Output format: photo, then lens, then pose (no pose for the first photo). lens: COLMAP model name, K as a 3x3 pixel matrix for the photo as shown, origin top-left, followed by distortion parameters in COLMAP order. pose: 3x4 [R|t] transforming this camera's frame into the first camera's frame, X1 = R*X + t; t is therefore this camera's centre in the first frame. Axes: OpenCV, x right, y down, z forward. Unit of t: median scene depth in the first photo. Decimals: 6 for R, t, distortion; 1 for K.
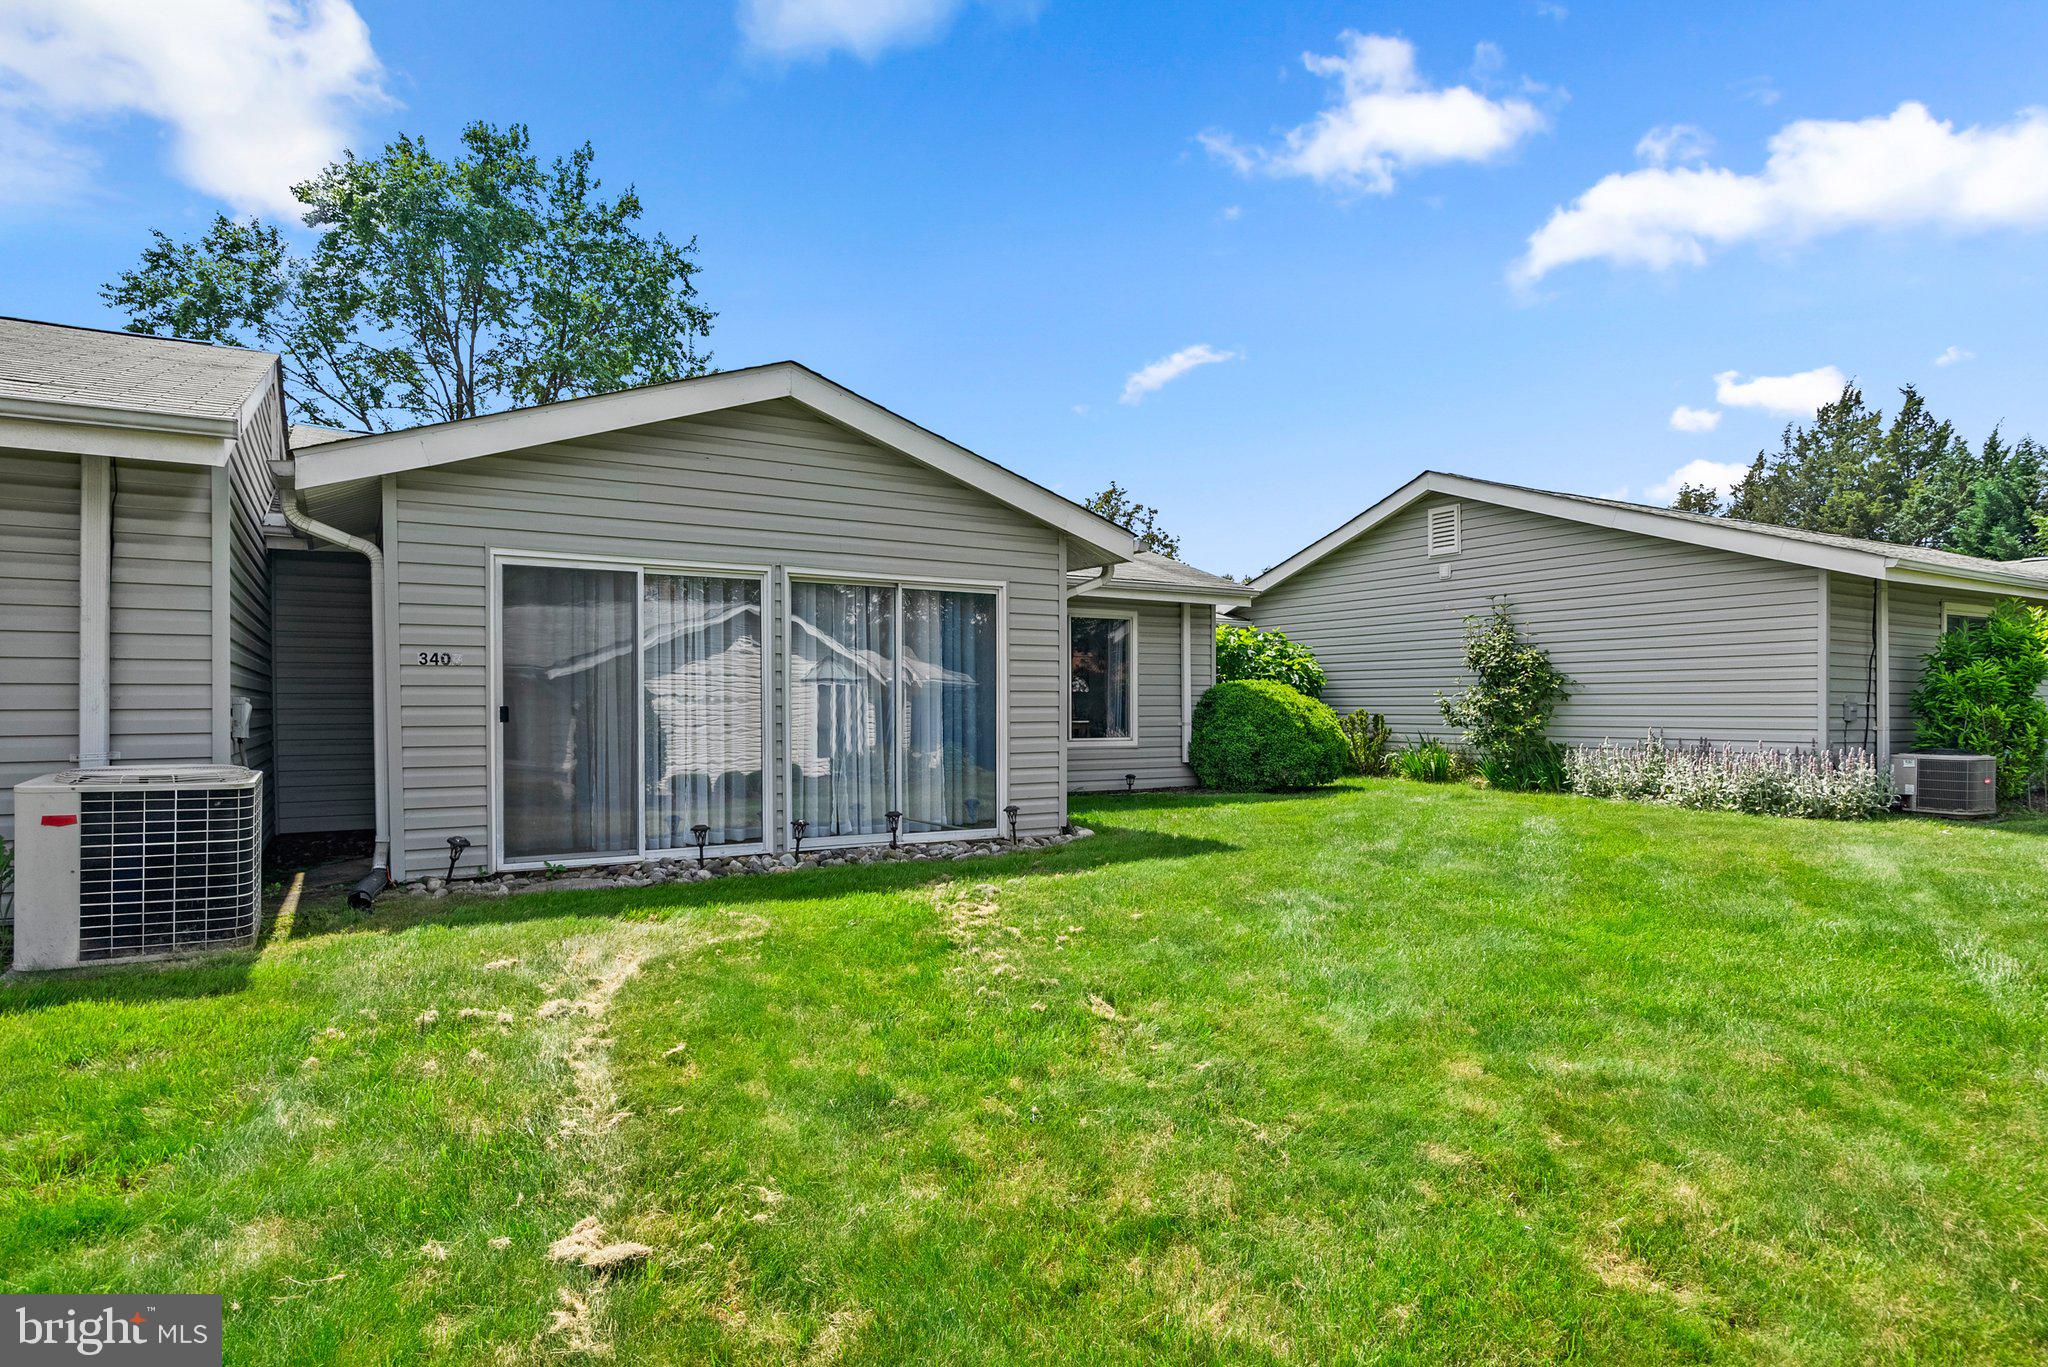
lens RADIAL K [[1069.4, 0, 1065.6], [0, 1069.4, 716.3], [0, 0, 1]] dist [0.001929, 0.000754]
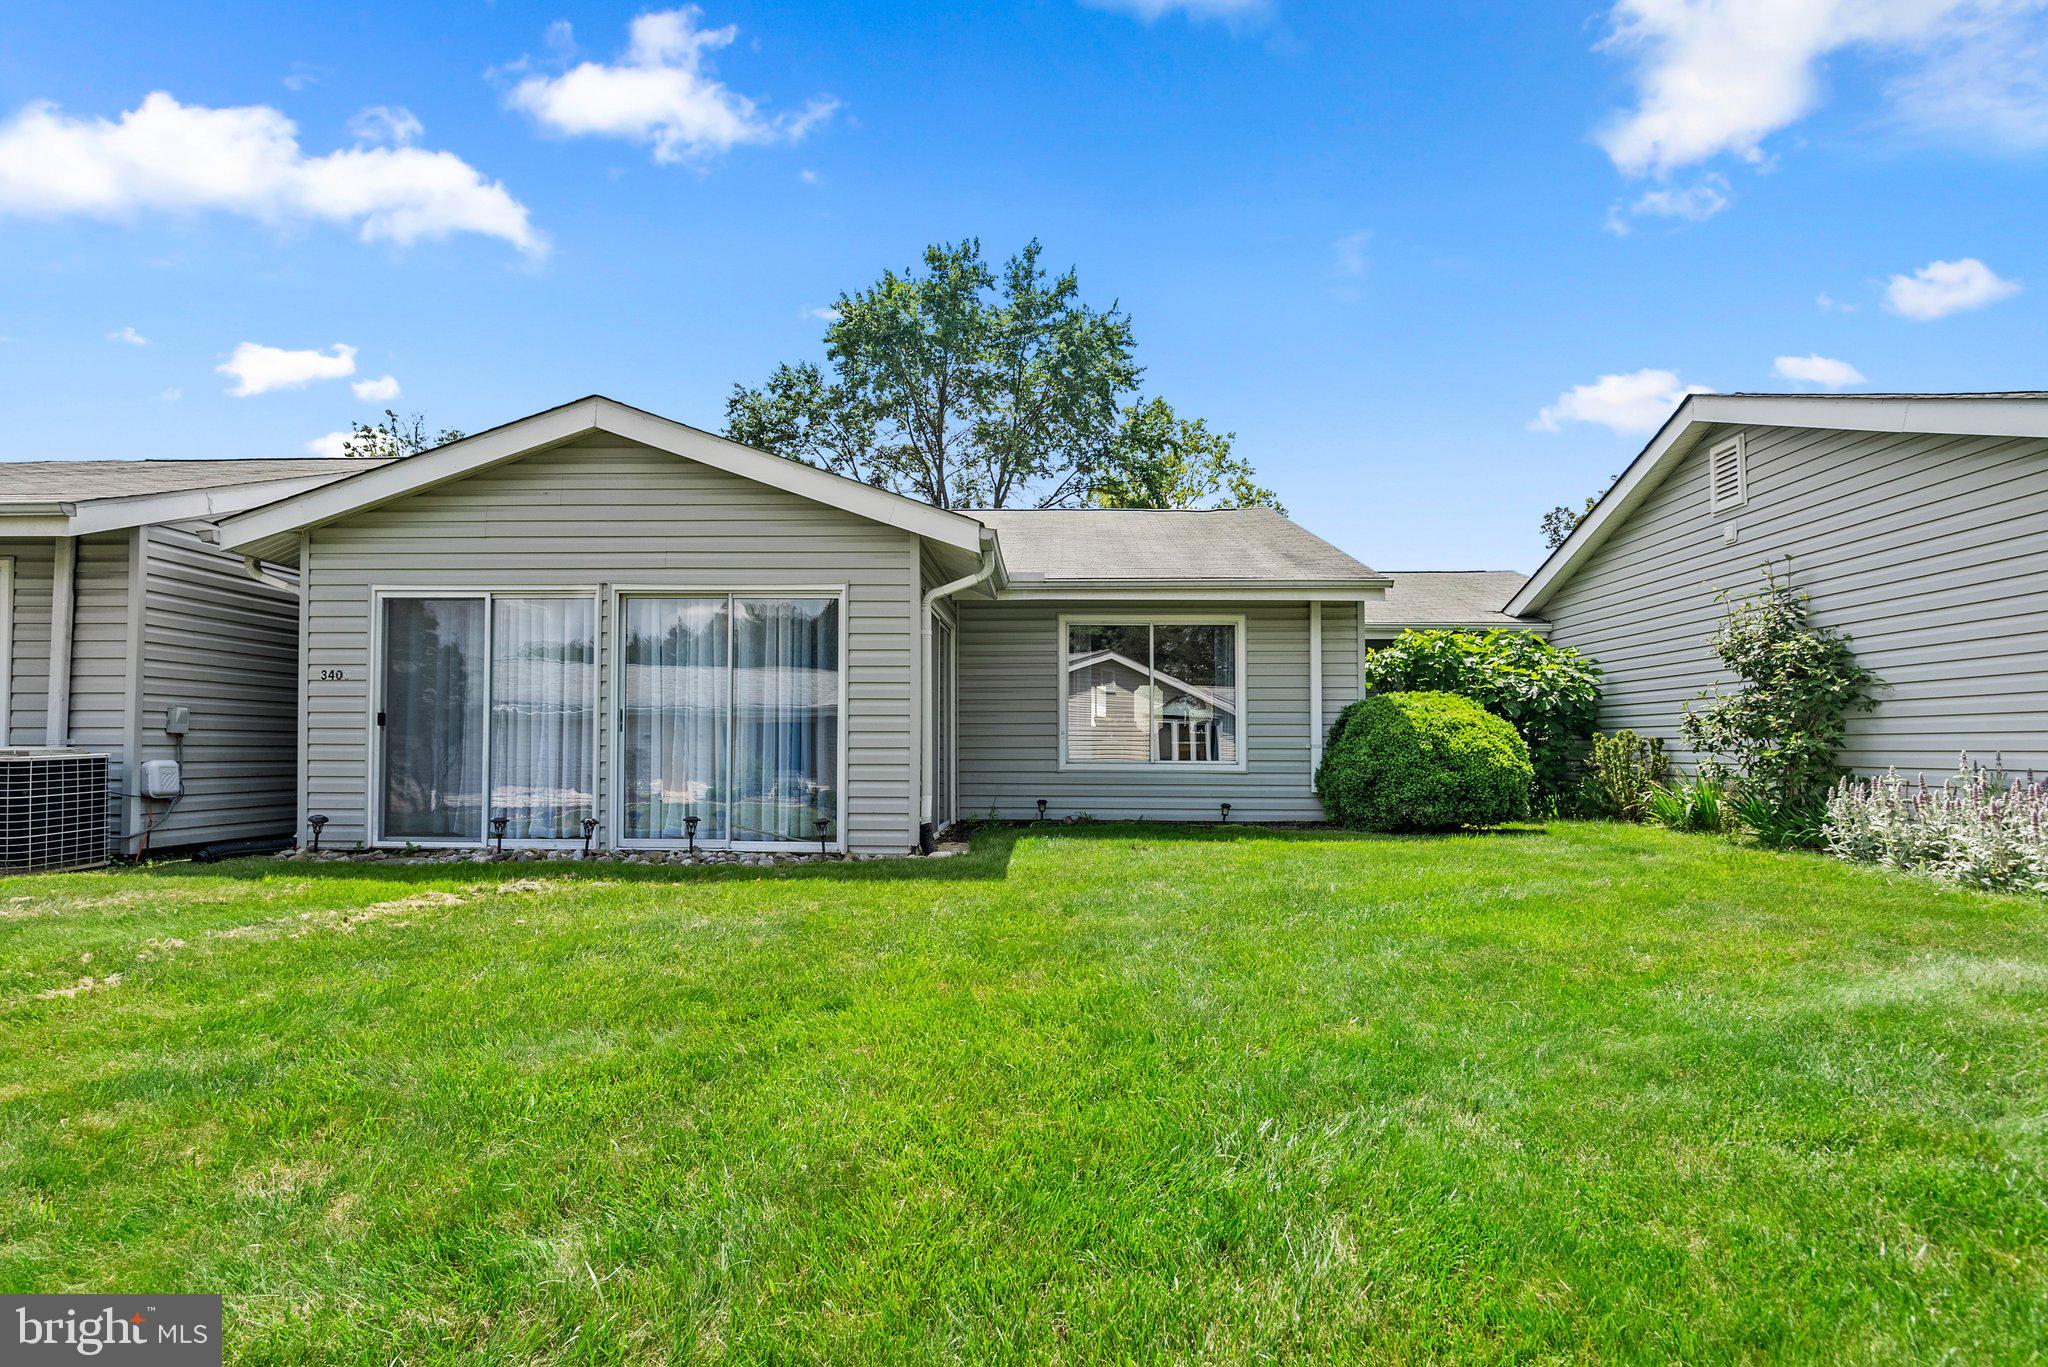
lens RADIAL K [[1069.4, 0, 1065.6], [0, 1069.4, 716.3], [0, 0, 1]] dist [0.001929, 0.000754]
pose [[0.840391, -0.011558, -0.541857, 0.416556], [-0.009921, 0.999277, -0.036702, 0.016724], [0.541889, 0.036219, 0.839669, 0.204080]]
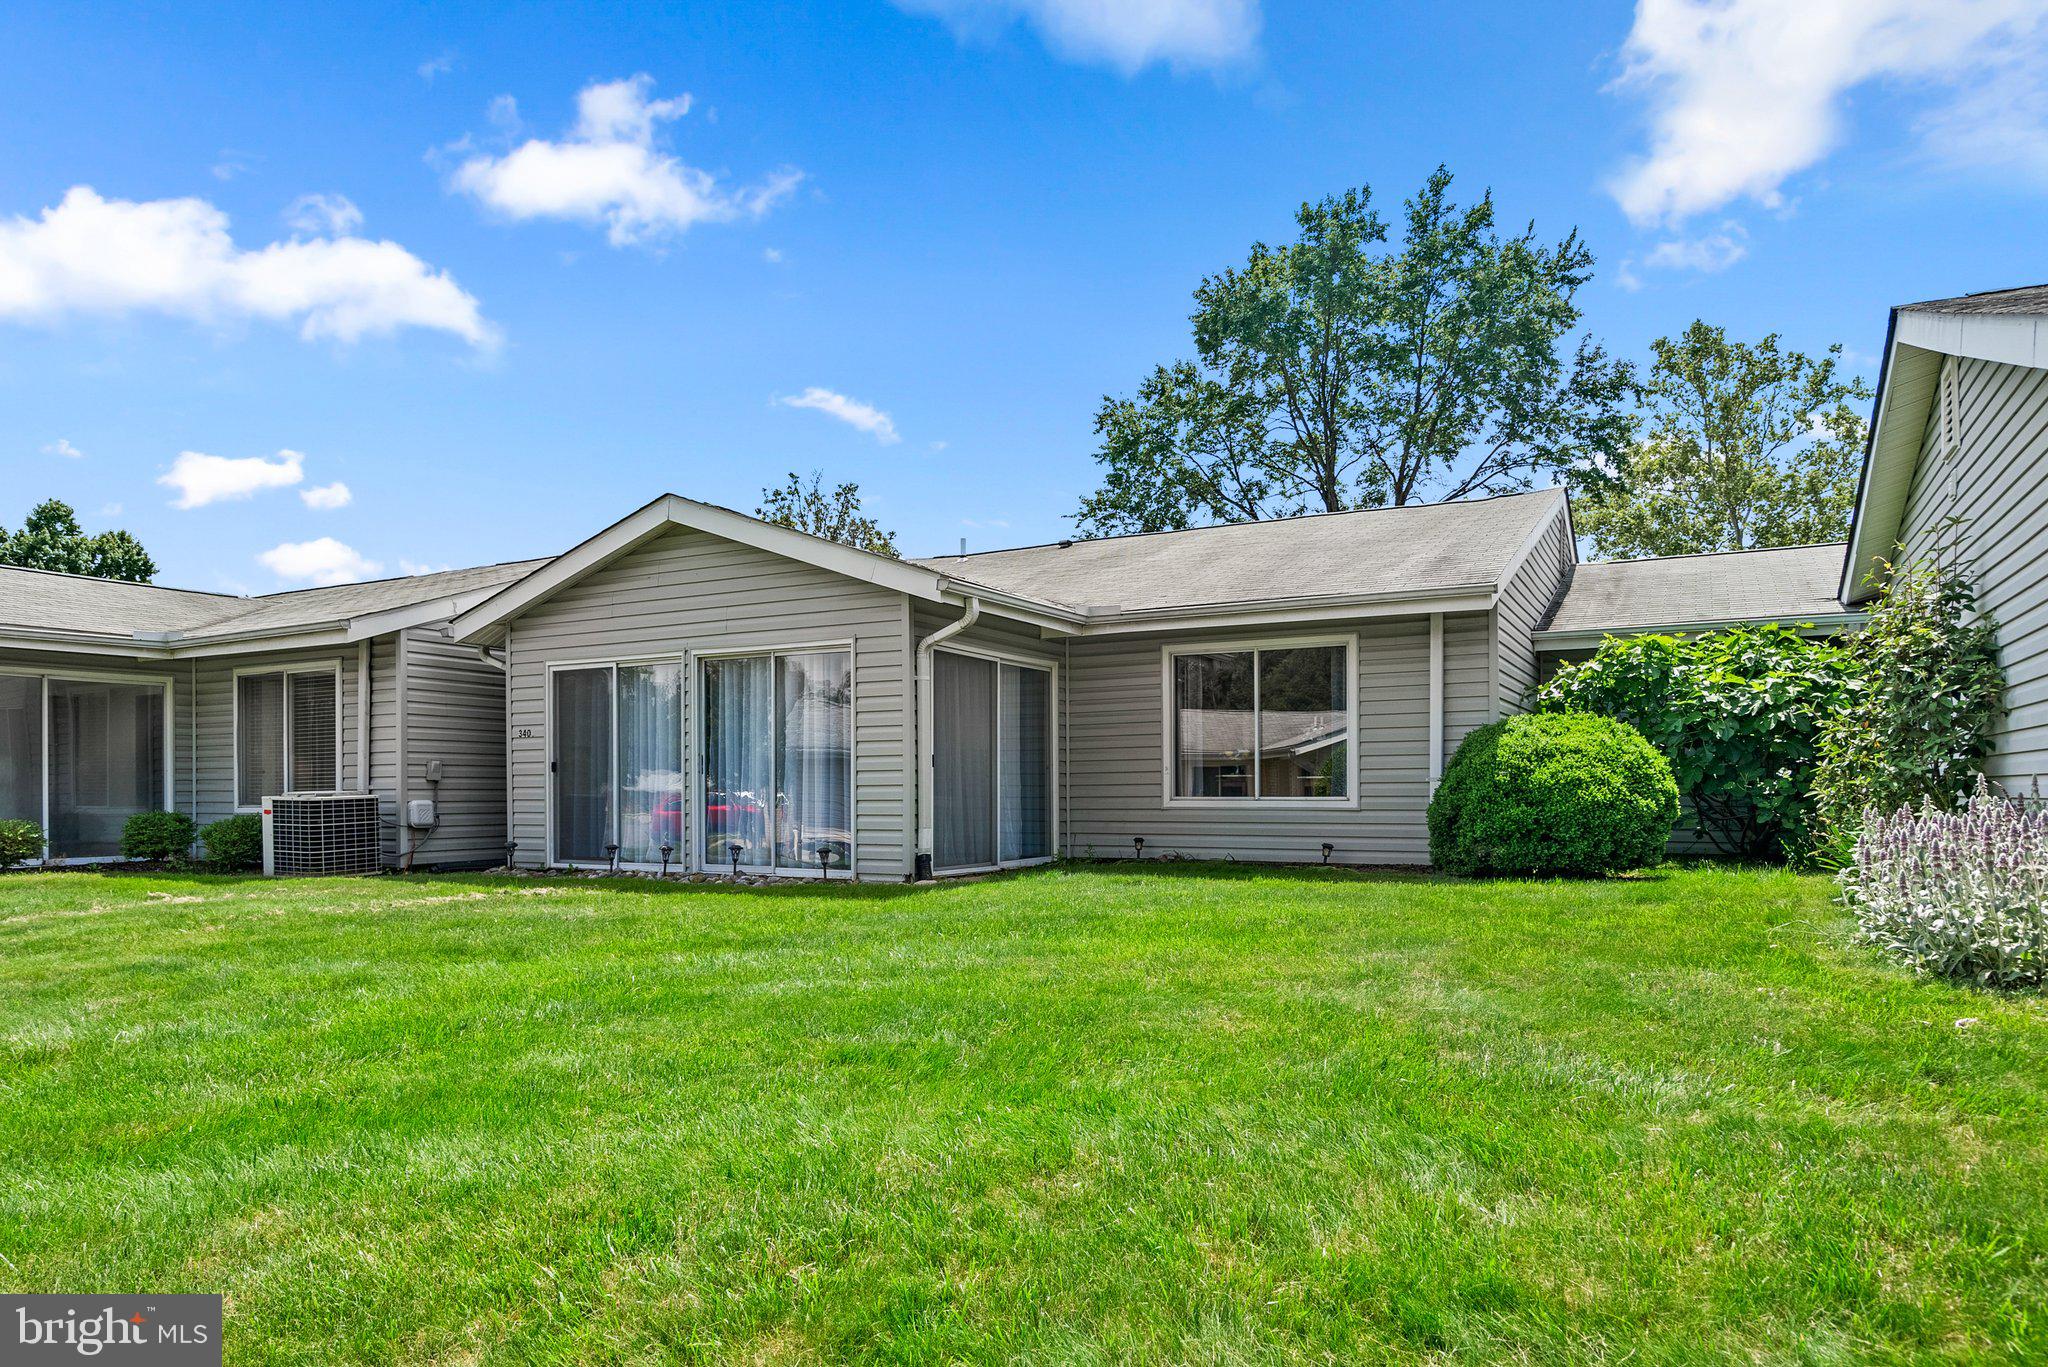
lens RADIAL K [[1284.5, 0, 1068.7], [0, 1284.5, 789.7], [0, 0, 1]] dist [0.001939, 0.000568]
pose [[0.519421, -0.002072, -0.854516, 0.760592], [-0.002868, 0.999987, -0.004168, 0.019128], [0.854514, 0.004616, 0.519409, 0.346193]]
